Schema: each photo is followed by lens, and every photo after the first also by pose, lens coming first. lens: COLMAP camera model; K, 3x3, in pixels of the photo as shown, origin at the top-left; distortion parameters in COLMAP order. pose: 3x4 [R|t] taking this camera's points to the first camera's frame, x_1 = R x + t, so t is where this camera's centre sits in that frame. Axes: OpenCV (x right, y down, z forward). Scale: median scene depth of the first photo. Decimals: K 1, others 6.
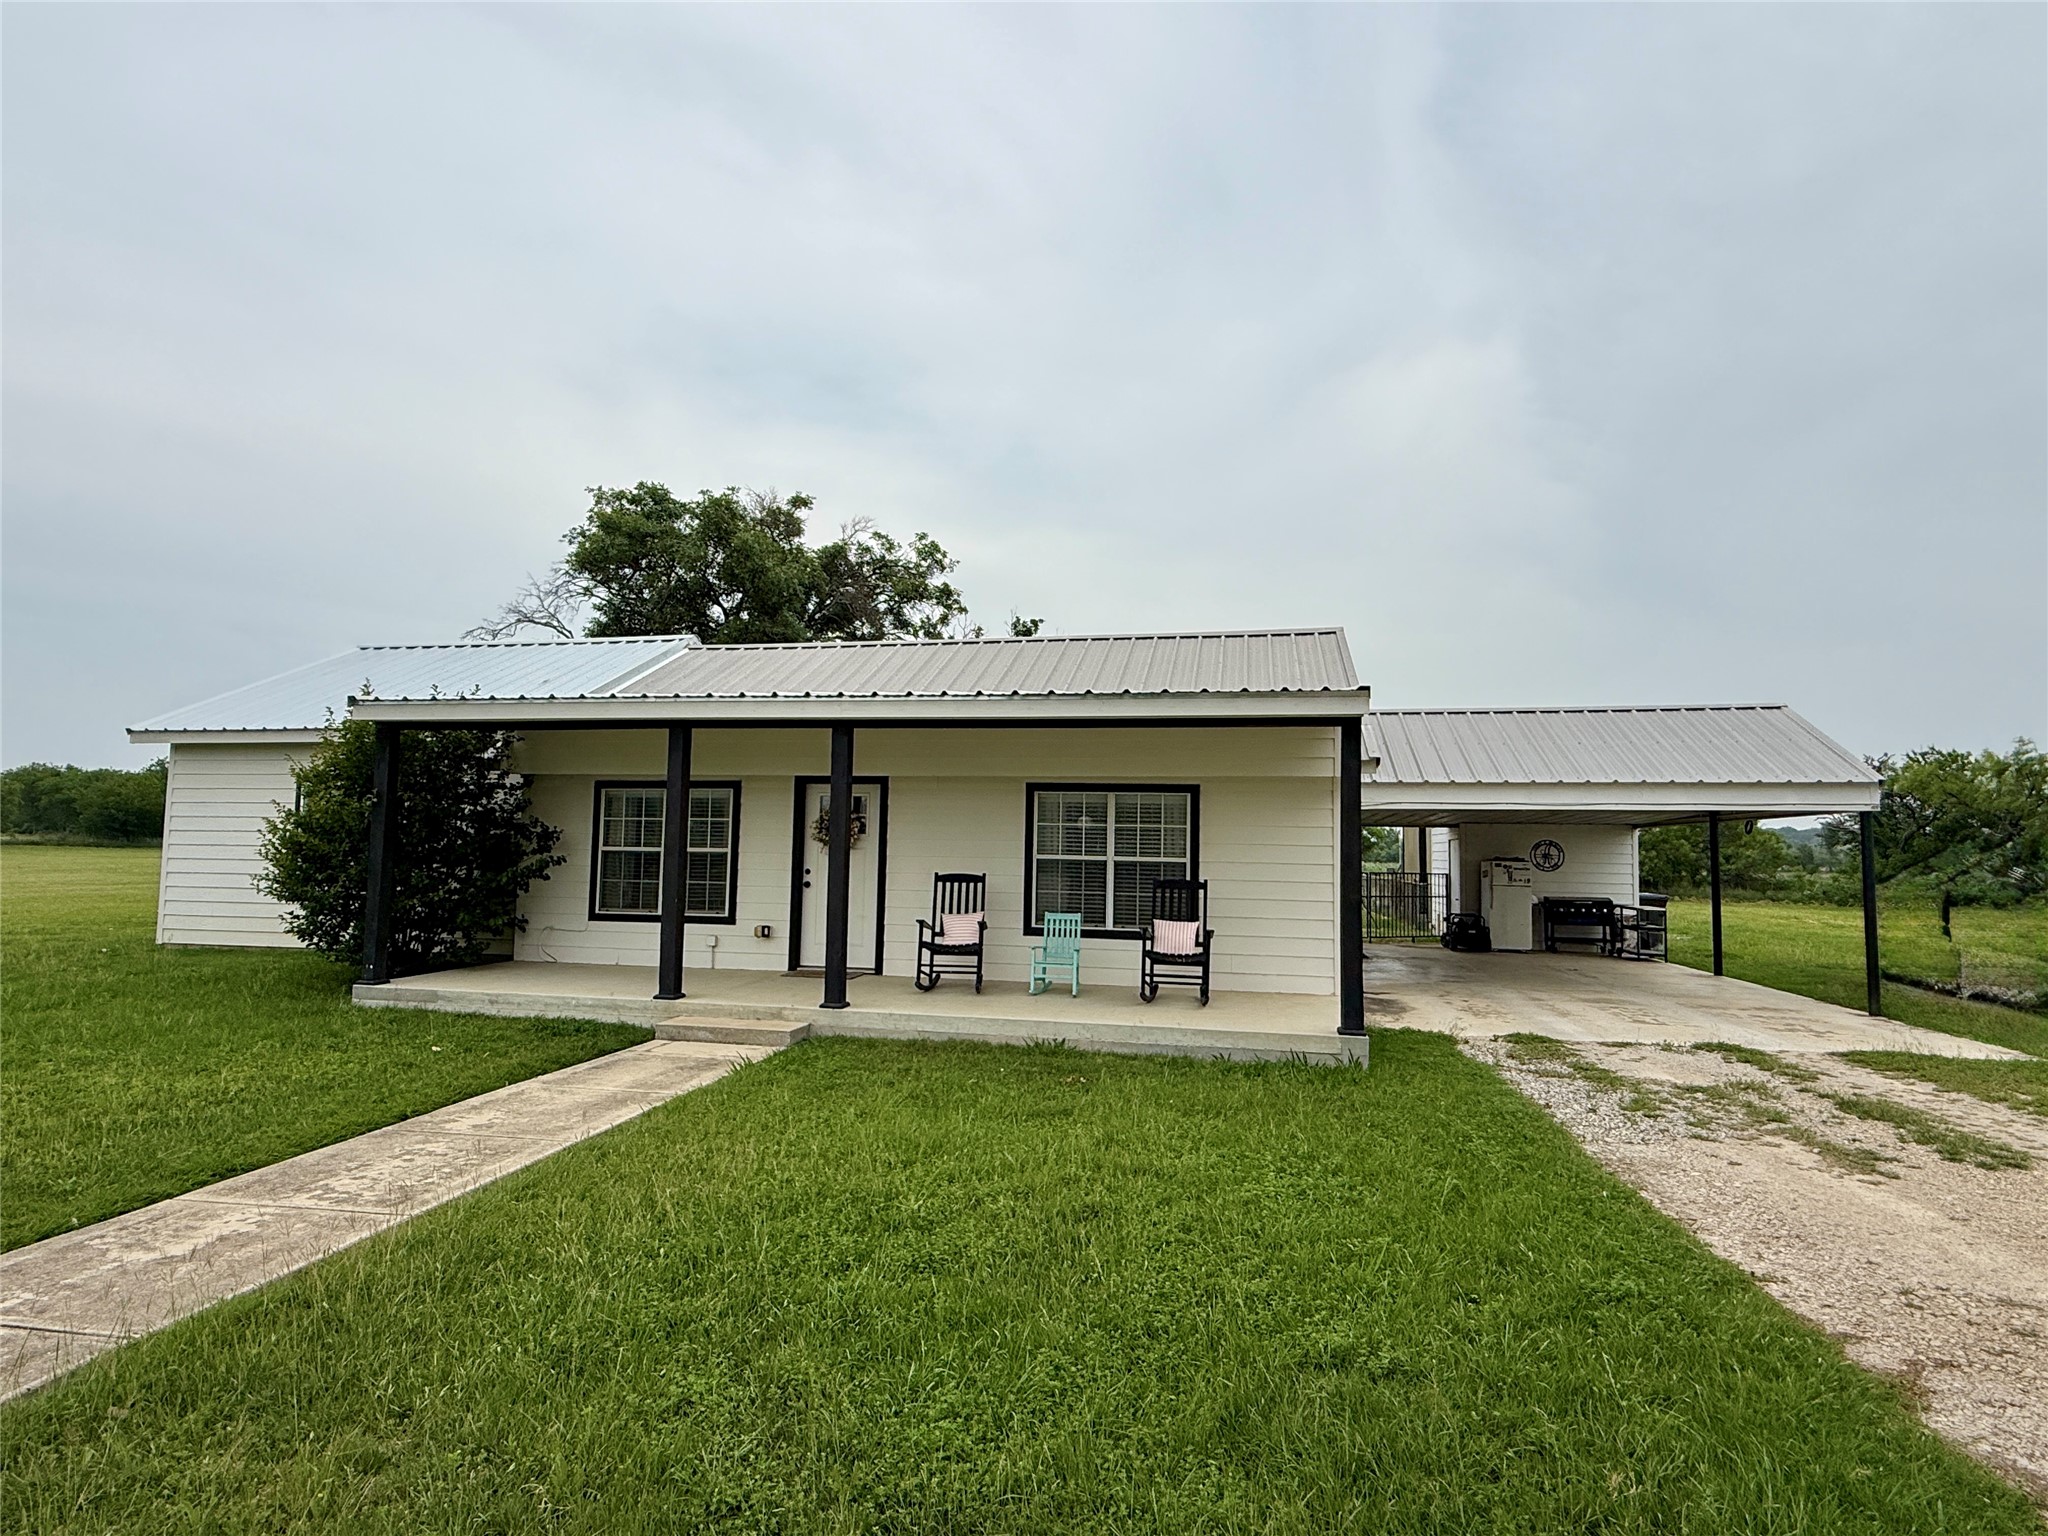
lens RADIAL K [[1088.5, 0, 1017.1], [0, 1088.5, 760.6], [0, 0, 1]] dist [0.028151, 0.006589]
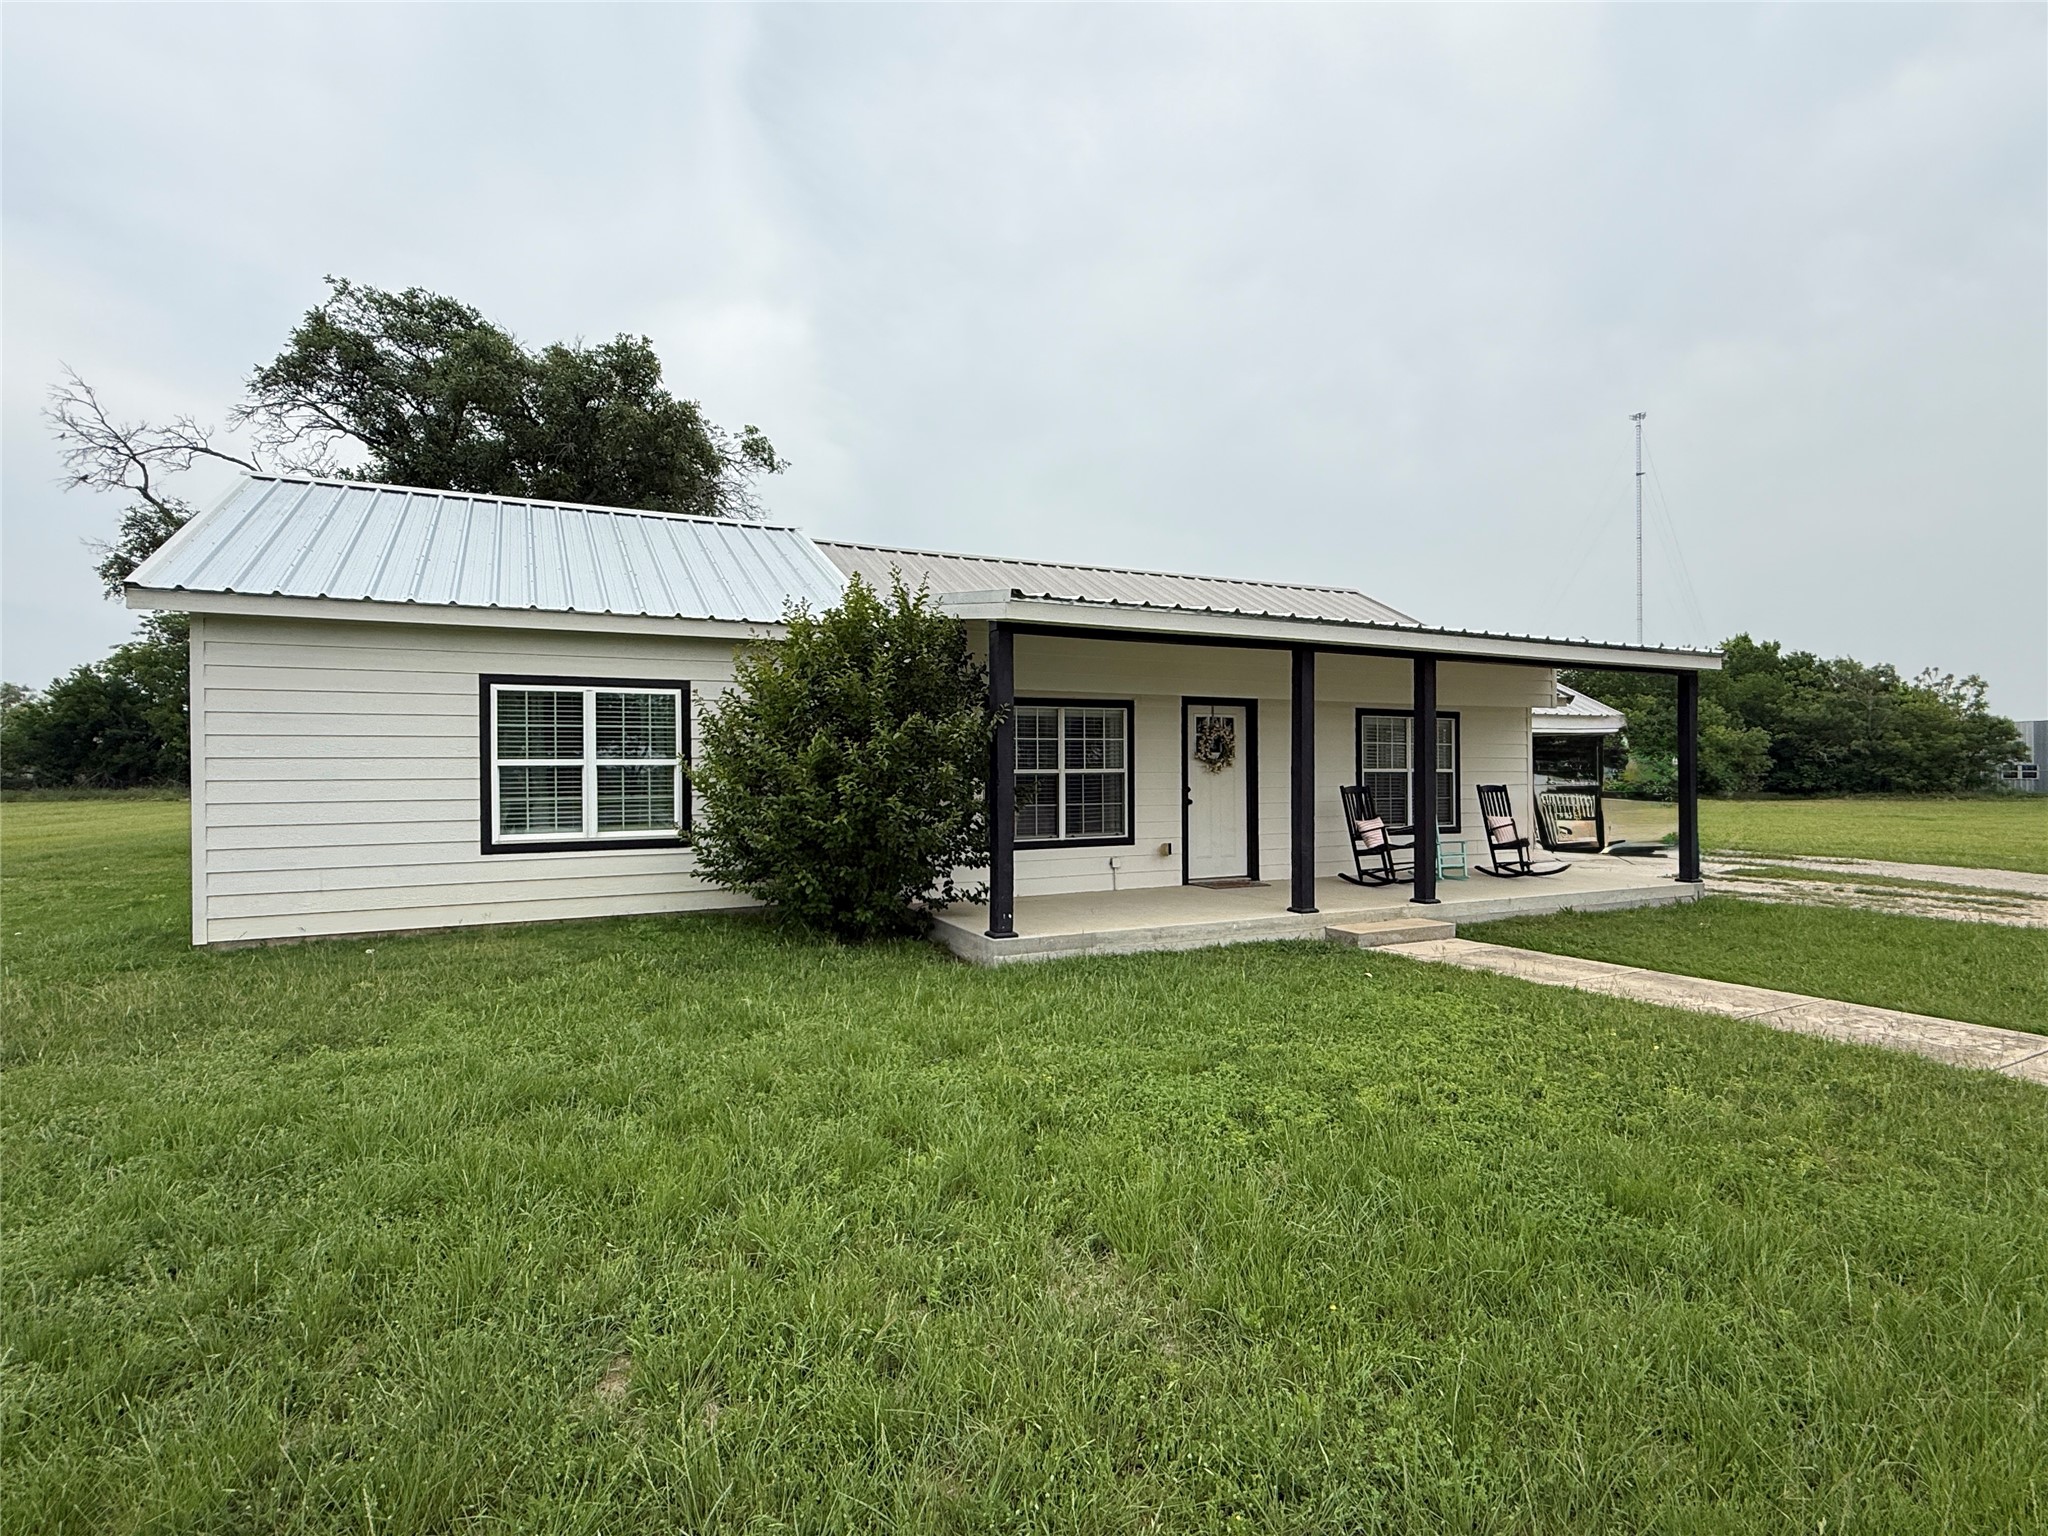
lens RADIAL K [[1018.1, 0, 1032.2], [0, 1018.1, 754.2], [0, 0, 1]] dist [0.003804, 0.000549]
pose [[0.783438, -0.013275, 0.621328, -0.877527], [-0.033137, 0.997457, 0.063095, 0.011629], [-0.620586, -0.070020, 0.781006, 0.324890]]
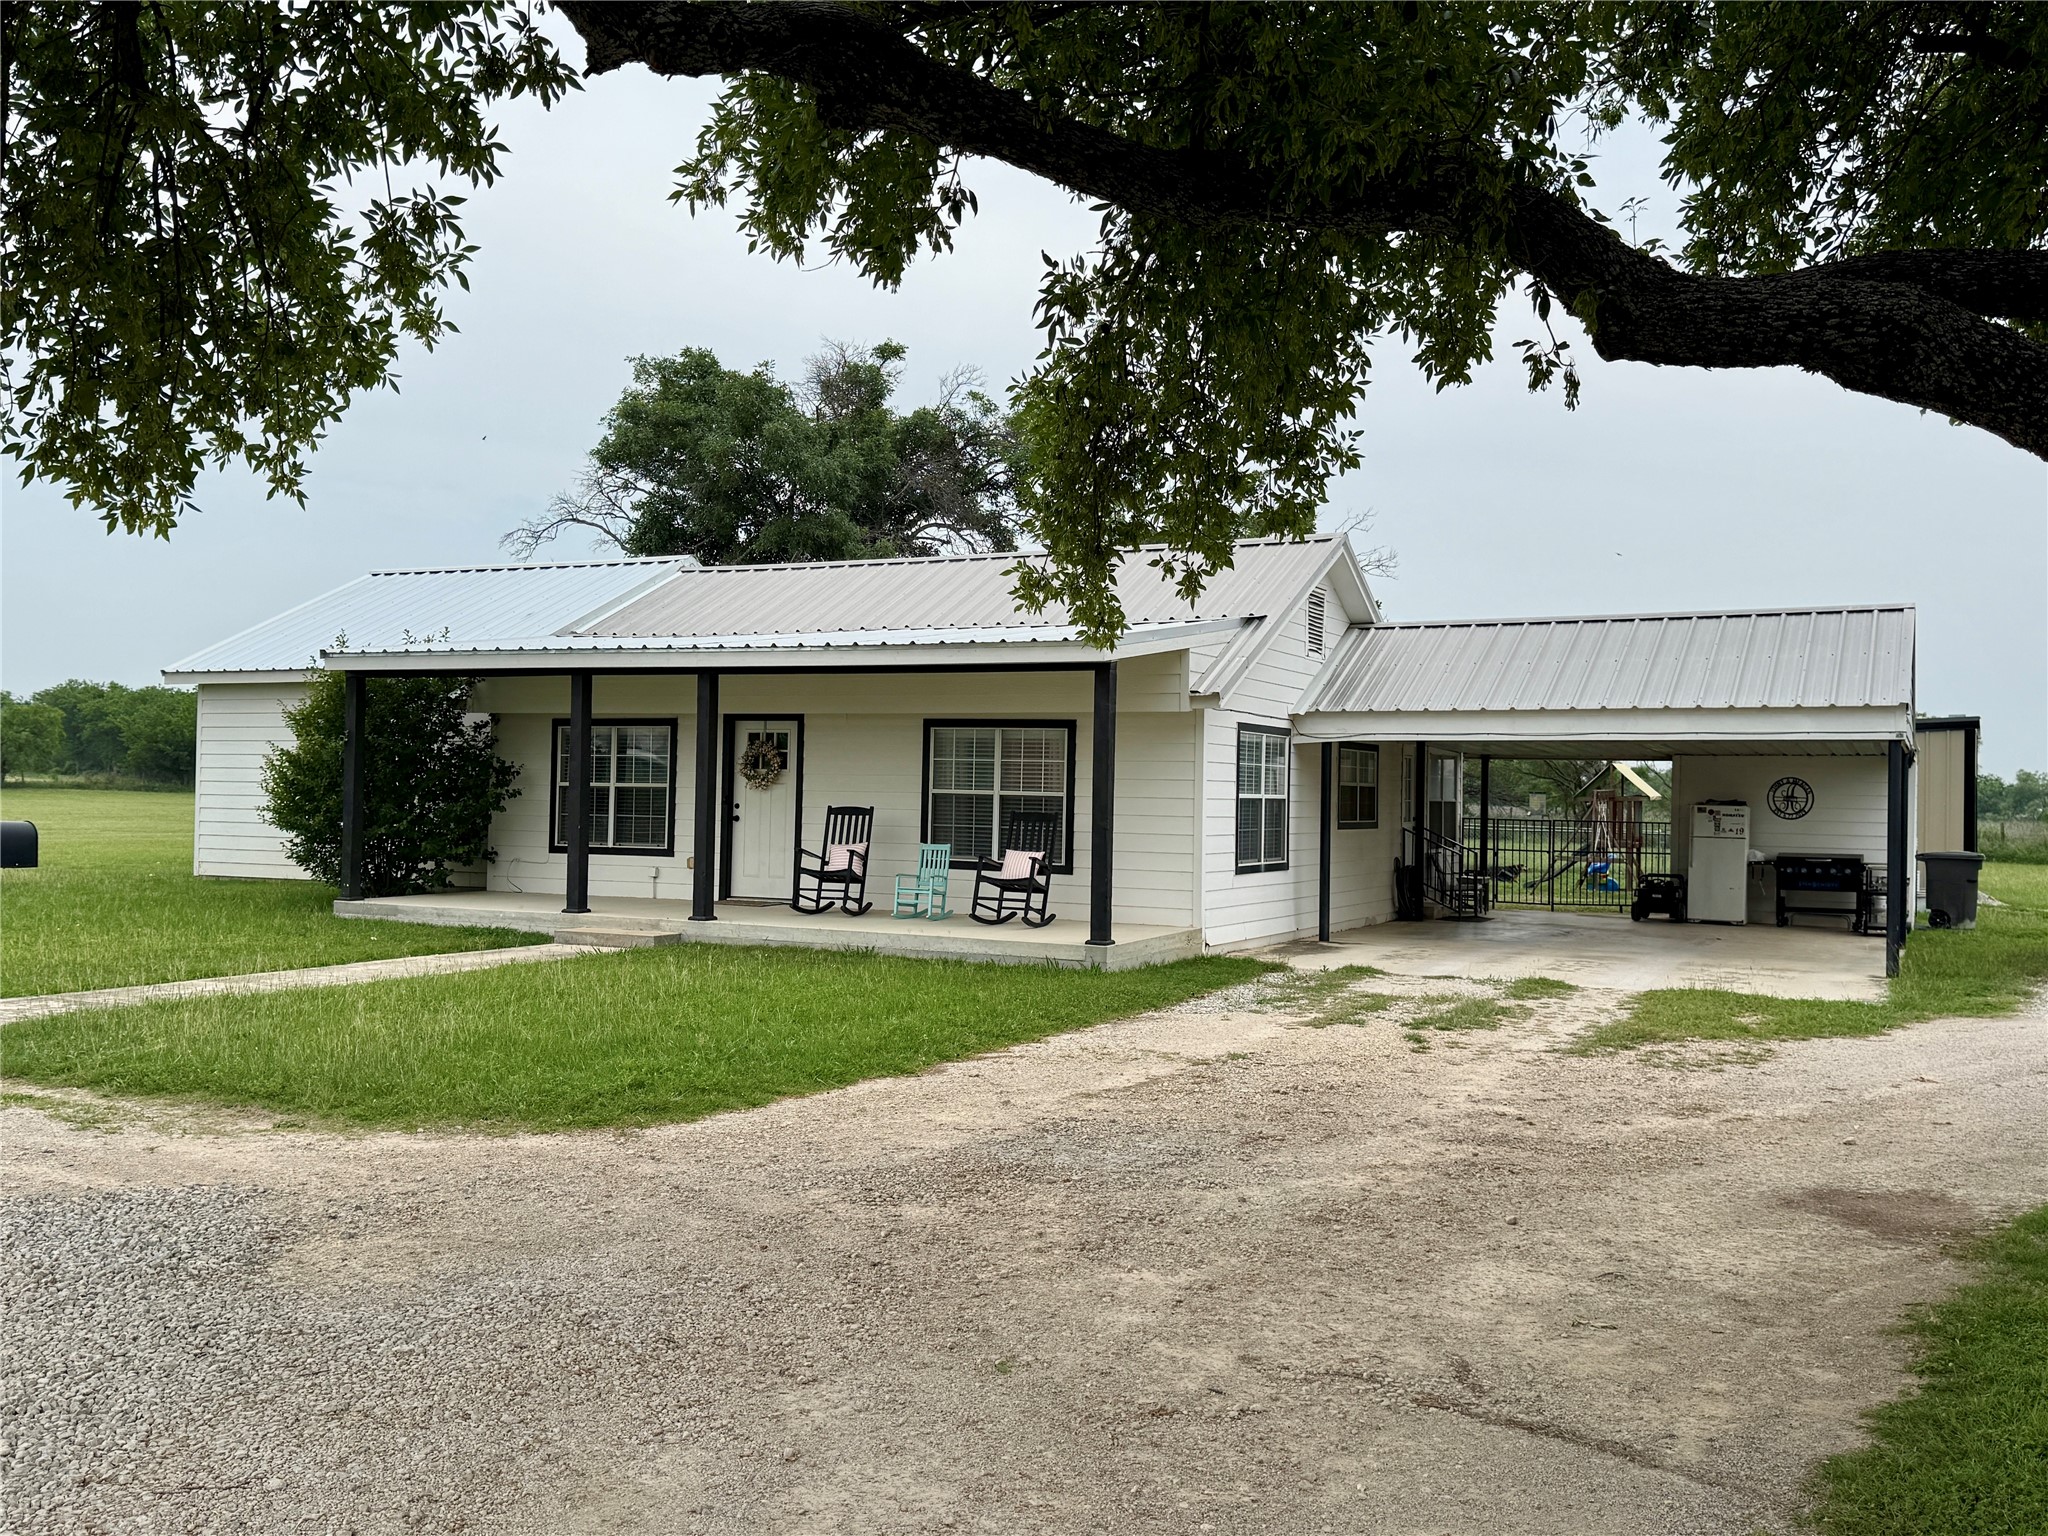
lens RADIAL K [[1756.9, 0, 1031.8], [0, 1756.9, 747.6], [0, 0, 1]] dist [0.119470, -0.029664]
pose [[0.972492, -0.005073, -0.232881, 0.451997], [0.017132, 0.998613, 0.049789, -0.030401], [0.232306, -0.052409, 0.971230, -0.531699]]
